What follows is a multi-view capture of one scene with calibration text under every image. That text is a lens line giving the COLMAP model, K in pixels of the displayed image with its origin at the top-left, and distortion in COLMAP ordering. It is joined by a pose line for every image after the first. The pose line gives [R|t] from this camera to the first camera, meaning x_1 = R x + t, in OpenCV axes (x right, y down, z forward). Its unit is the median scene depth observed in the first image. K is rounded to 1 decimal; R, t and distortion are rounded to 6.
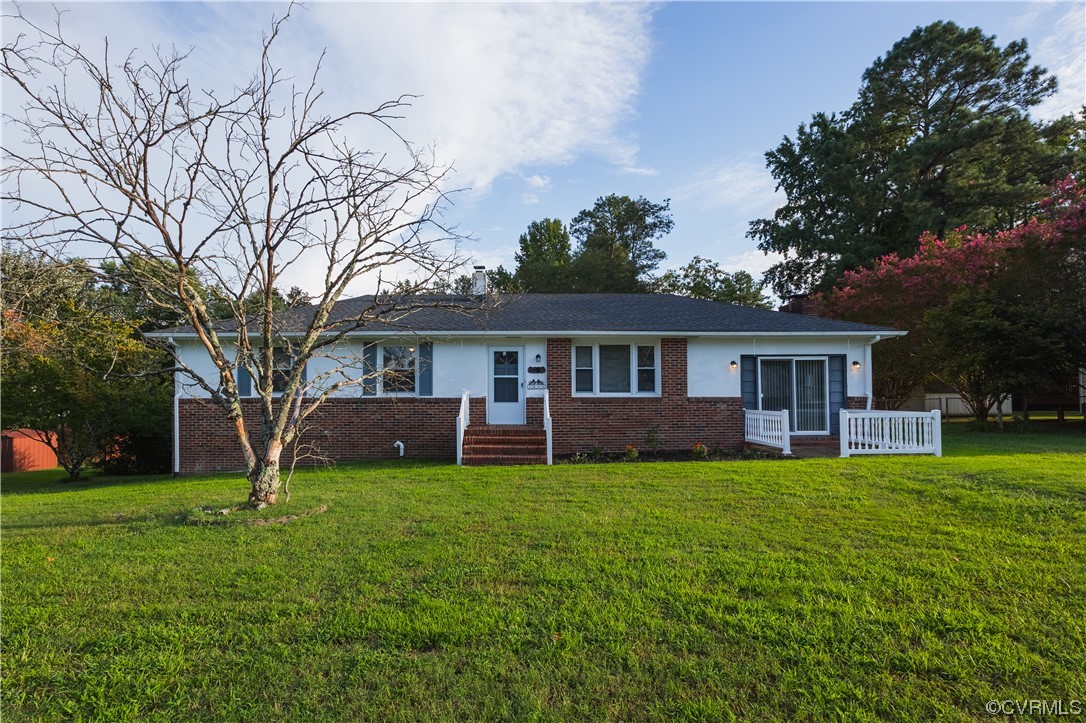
lens RADIAL K [[530.8, 0, 543.0], [0, 530.8, 361.5], [0, 0, 1]] dist [-0.039733, 0.005663]
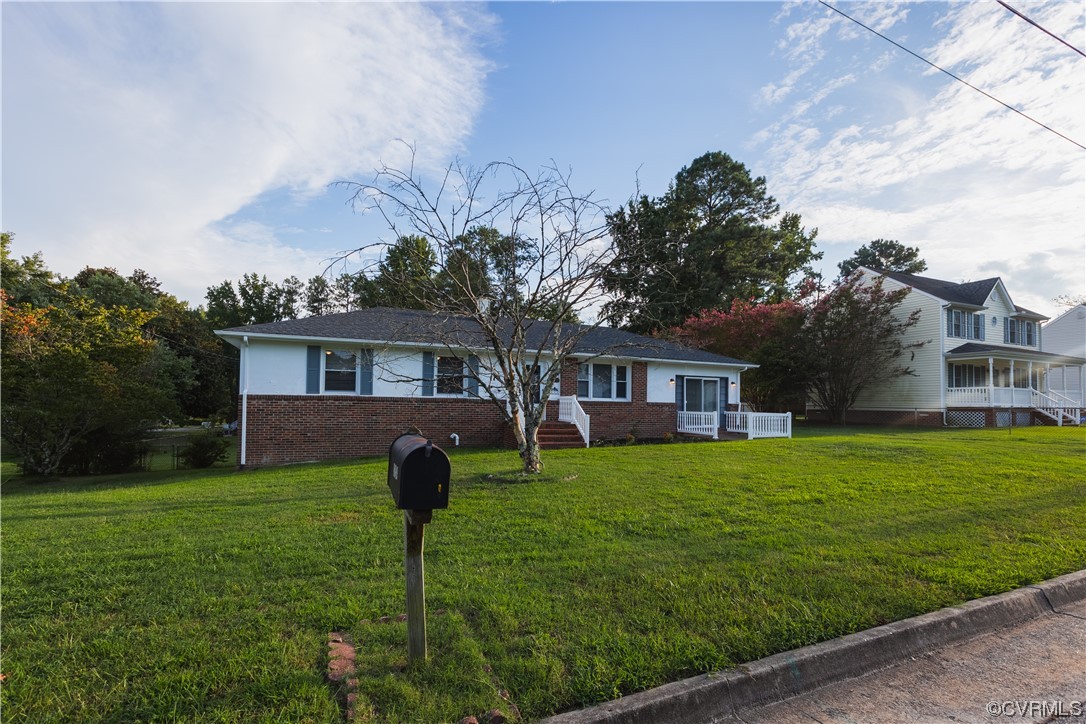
lens RADIAL K [[480.9, 0, 543.0], [0, 480.9, 362.0], [0, 0, 1]] dist [-0.070431, -0.000131]
pose [[0.911531, 0.052389, 0.407880, -0.239502], [-0.050166, 0.998610, -0.016151, -0.003772], [-0.408159, -0.005739, 0.912893, -0.045561]]
